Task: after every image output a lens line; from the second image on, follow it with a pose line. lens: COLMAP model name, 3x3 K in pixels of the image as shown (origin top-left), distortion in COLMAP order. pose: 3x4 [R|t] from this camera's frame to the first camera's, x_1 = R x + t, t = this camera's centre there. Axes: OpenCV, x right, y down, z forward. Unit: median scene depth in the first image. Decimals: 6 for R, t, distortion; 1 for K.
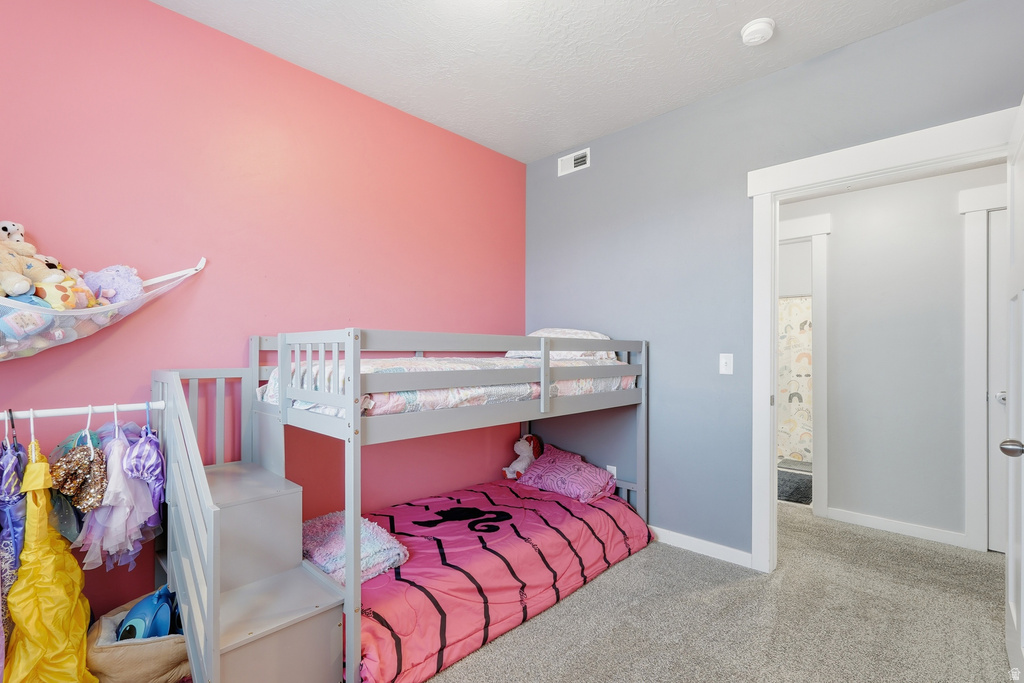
lens RADIAL K [[461.4, 0, 519.2], [0, 461.4, 346.9], [0, 0, 1]] dist [-0.010365, 0.005816]
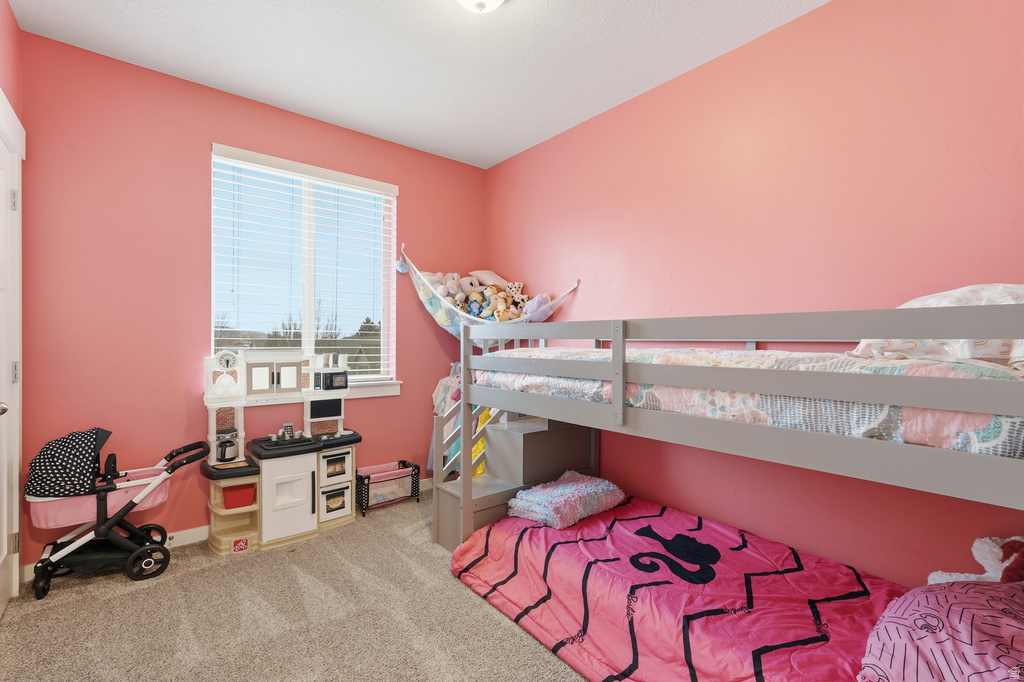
lens RADIAL K [[461.4, 0, 517.6], [0, 461.4, 340.9], [0, 0, 1]] dist [-0.010365, 0.005816]
pose [[-0.116168, -0.005412, -0.993215, 0.725640], [0.002291, 0.999981, -0.005717, 0.013837], [0.993227, -0.002940, -0.116154, 0.853493]]
